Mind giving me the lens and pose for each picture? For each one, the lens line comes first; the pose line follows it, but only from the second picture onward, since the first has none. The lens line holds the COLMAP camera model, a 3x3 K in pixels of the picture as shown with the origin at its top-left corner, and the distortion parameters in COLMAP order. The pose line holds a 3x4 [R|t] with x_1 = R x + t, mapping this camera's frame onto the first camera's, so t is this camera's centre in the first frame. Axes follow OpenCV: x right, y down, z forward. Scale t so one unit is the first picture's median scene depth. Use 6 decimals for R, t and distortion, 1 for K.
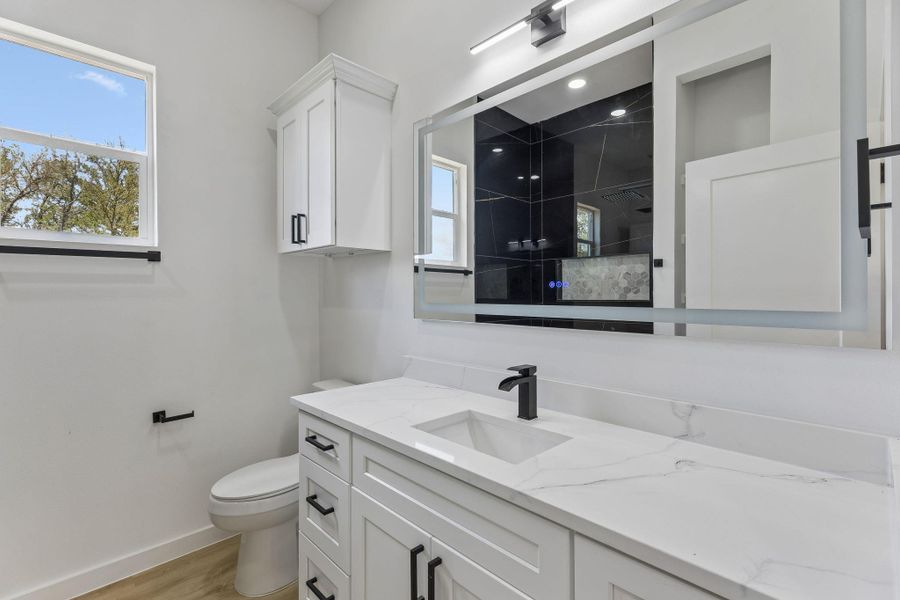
lens RADIAL K [[405.4, 0, 448.1], [0, 405.4, 297.2], [0, 0, 1]] dist [0.000783, 0.000261]
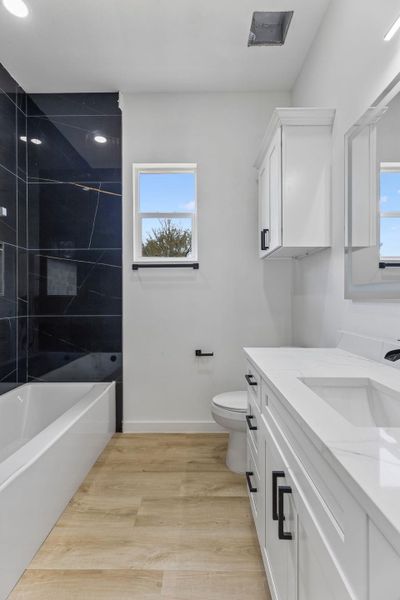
lens RADIAL K [[270.3, 0, 200.0], [0, 270.3, 300.0], [0, 0, 1]] dist [0.000783, 0.000261]
pose [[0.712136, 0.005064, -0.702024, 0.169470], [-0.003951, 0.999987, 0.003205, 0.053691], [0.702031, 0.000491, 0.712146, 0.136870]]
